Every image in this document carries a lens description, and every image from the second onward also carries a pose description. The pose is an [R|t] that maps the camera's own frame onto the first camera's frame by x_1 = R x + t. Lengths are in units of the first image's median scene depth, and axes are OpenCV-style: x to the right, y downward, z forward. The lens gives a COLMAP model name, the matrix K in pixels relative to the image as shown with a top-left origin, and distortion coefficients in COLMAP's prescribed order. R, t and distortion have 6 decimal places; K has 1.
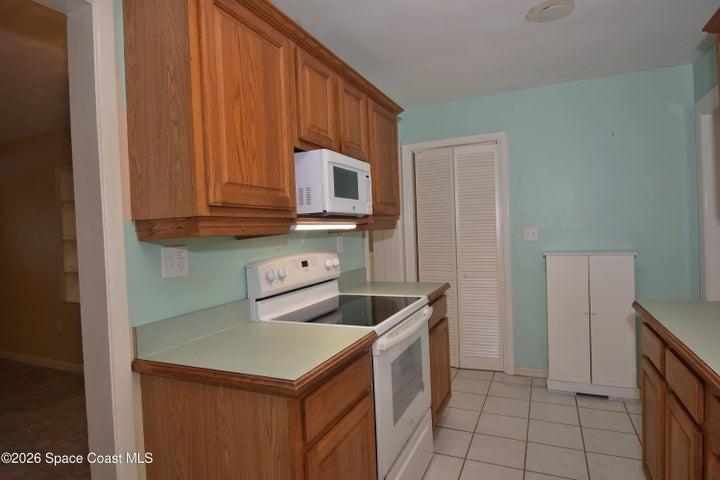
lens RADIAL K [[400.2, 0, 356.5], [0, 400.2, 239.2], [0, 0, 1]] dist [-0.005286, -0.006726]
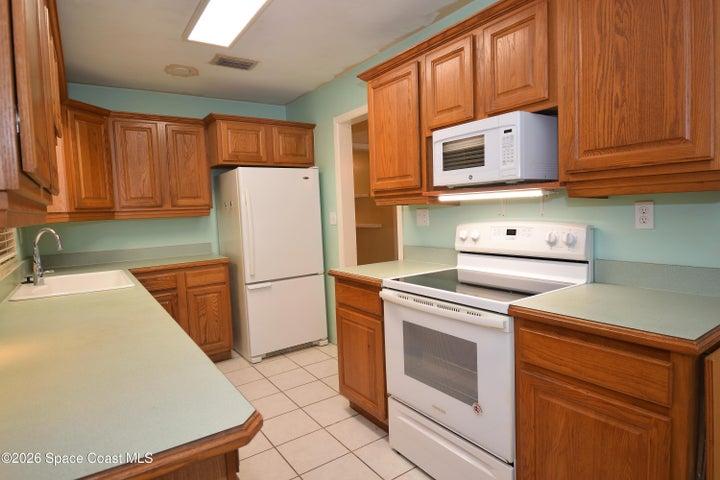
lens RADIAL K [[400.2, 0, 359.1], [0, 400.2, 240.7], [0, 0, 1]] dist [-0.005286, -0.006726]
pose [[-0.499503, 0.124791, -0.857277, 0.915405], [0.033844, 0.991626, 0.124629, -0.054058], [0.865651, 0.033239, -0.499544, 1.166587]]
